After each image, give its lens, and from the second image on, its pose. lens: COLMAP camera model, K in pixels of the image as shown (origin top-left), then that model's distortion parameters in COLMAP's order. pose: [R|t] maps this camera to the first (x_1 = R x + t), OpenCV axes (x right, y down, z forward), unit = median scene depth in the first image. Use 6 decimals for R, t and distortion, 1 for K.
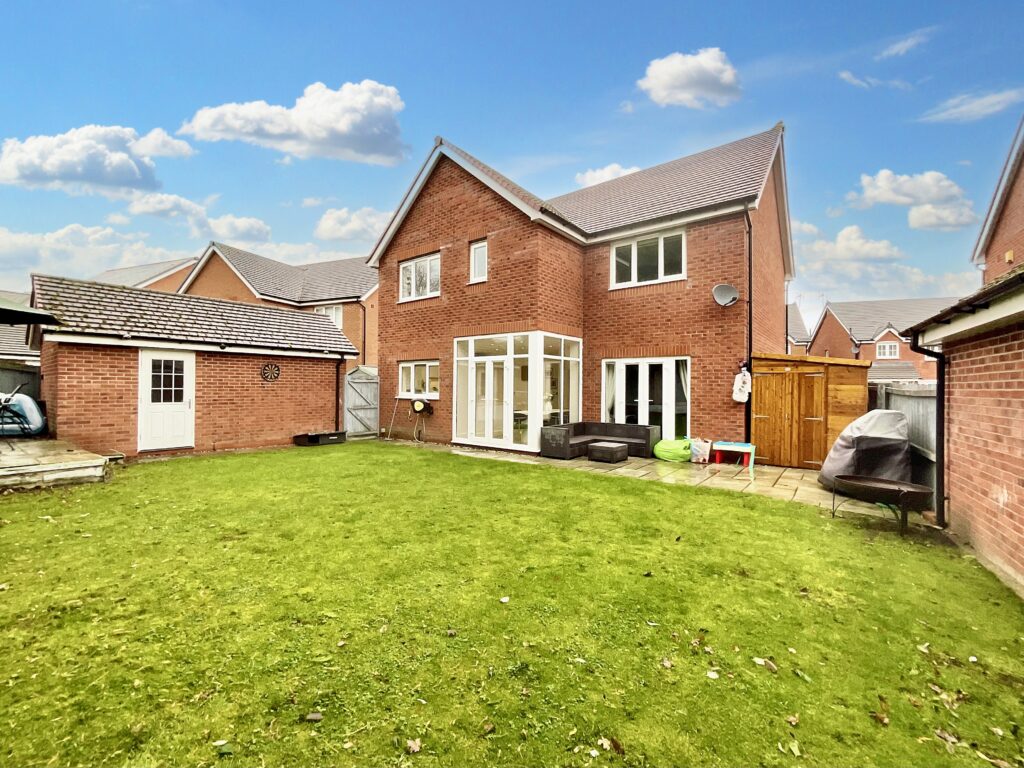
lens RADIAL K [[426.4, 0, 512.8], [0, 426.4, 383.9], [0, 0, 1]] dist [0.001986, -0.002307]
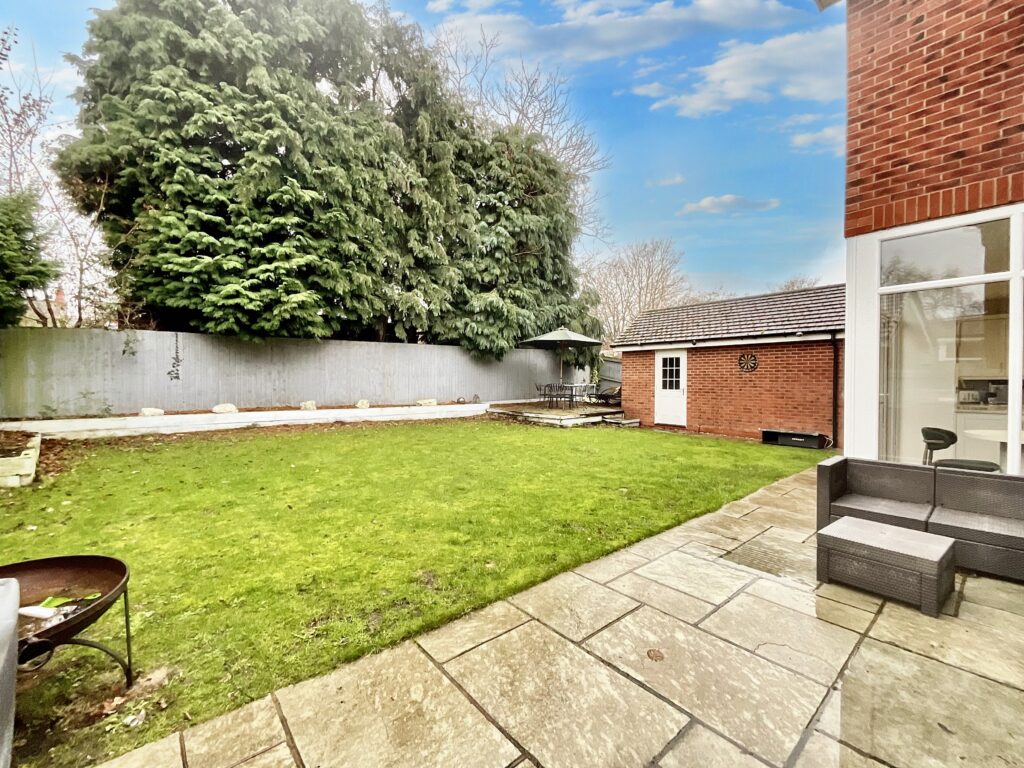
lens RADIAL K [[426.4, 0, 507.5], [0, 426.4, 381.6], [0, 0, 1]] dist [0.001986, -0.002307]
pose [[-0.207420, -0.005134, -0.978239, 0.574207], [-0.000525, 0.999987, -0.005137, 0.025232], [0.978252, -0.000552, -0.207420, 0.762865]]
